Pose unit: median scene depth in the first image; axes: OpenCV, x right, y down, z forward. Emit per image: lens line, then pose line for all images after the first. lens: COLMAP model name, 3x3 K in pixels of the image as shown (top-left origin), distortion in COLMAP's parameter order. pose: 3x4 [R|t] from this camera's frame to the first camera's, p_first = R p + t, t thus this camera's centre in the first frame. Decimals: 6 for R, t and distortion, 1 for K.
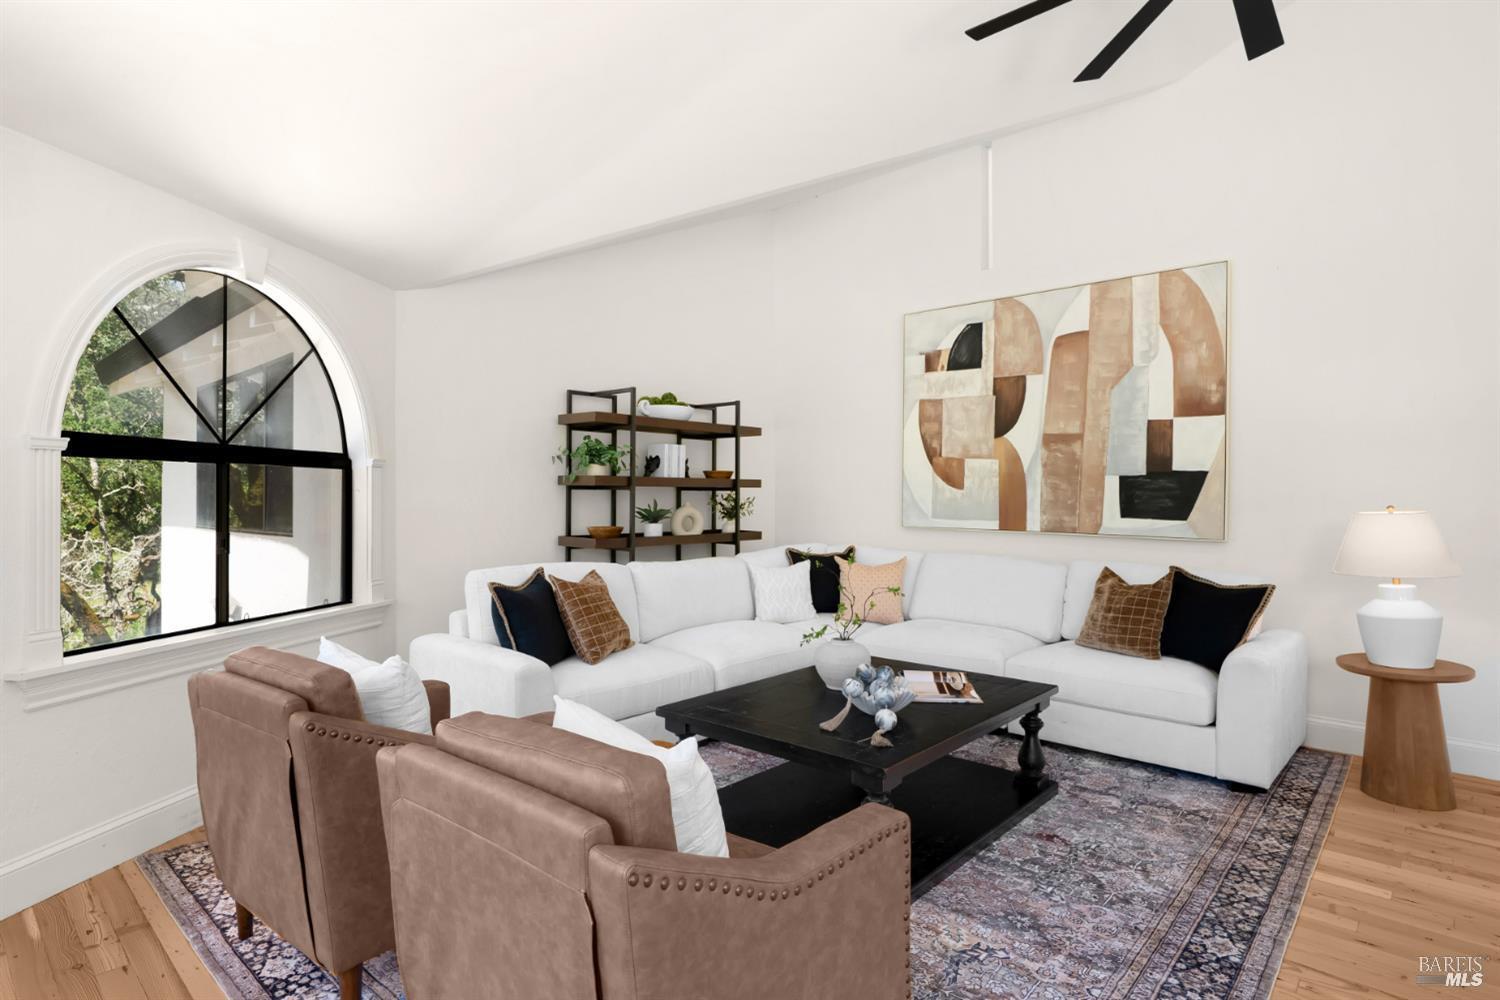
lens RADIAL K [[788.6, 0, 750.0], [0, 788.6, 500.0], [0, 0, 1]] dist [-0.002163, 0.000361]
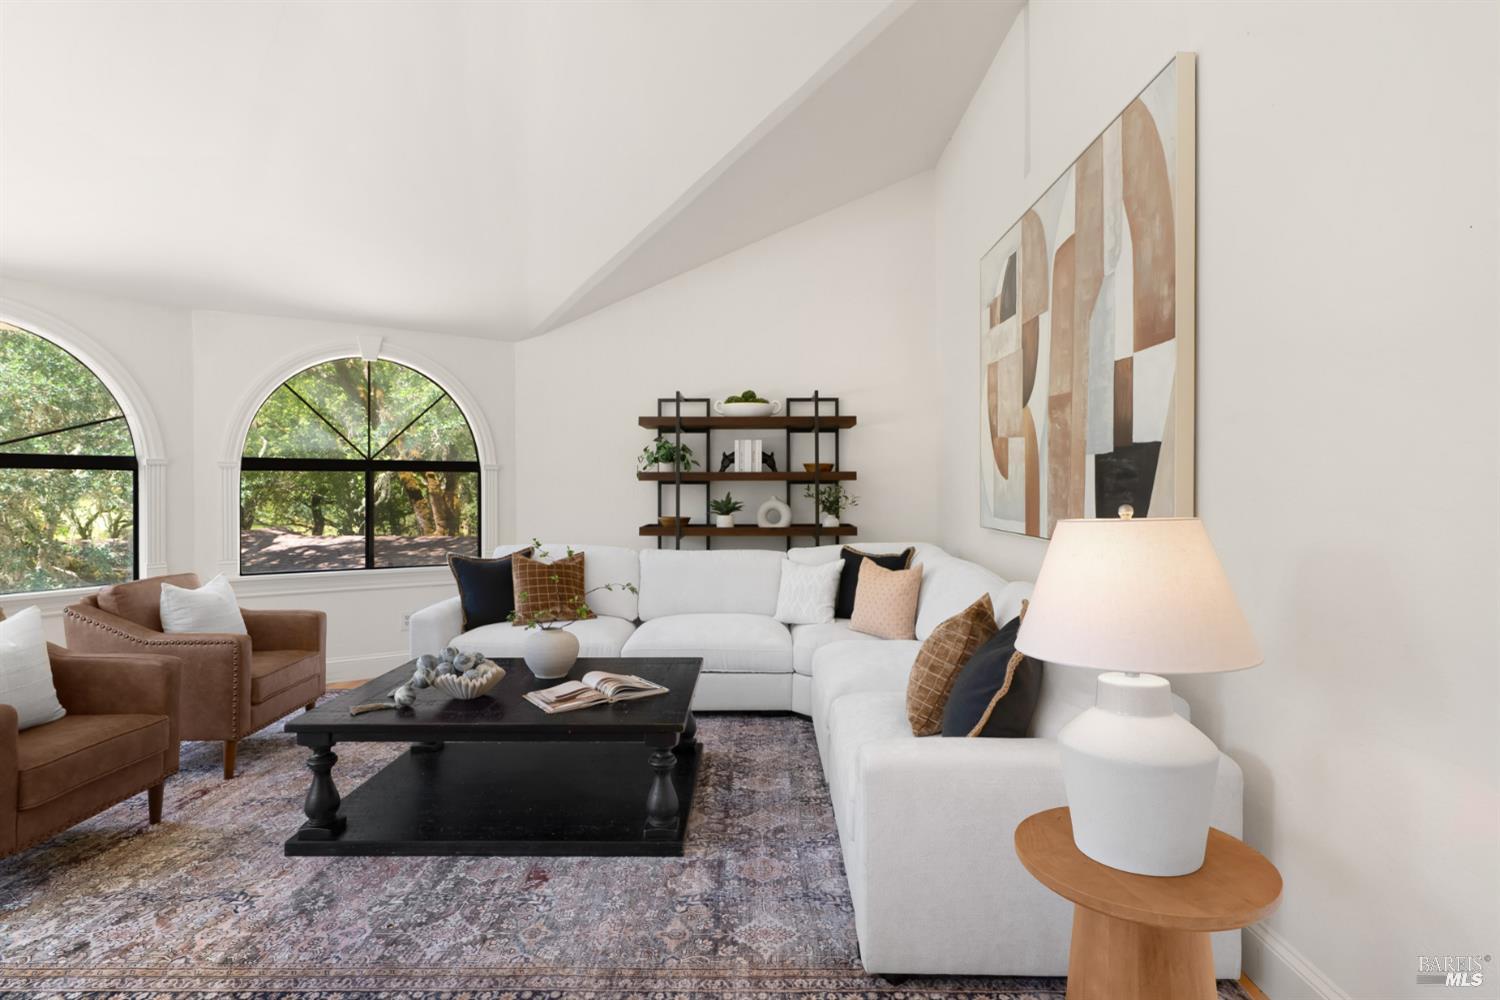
lens RADIAL K [[746.0, 0, 752.6], [0, 746.0, 493.4], [0, 0, 1]] dist [-0.003171, 0.000318]
pose [[0.660077, -0.000758, -0.751198, 0.783827], [0.000238, 1.000000, -0.000800, 0.001055], [0.751198, 0.000349, 0.660077, 0.426727]]
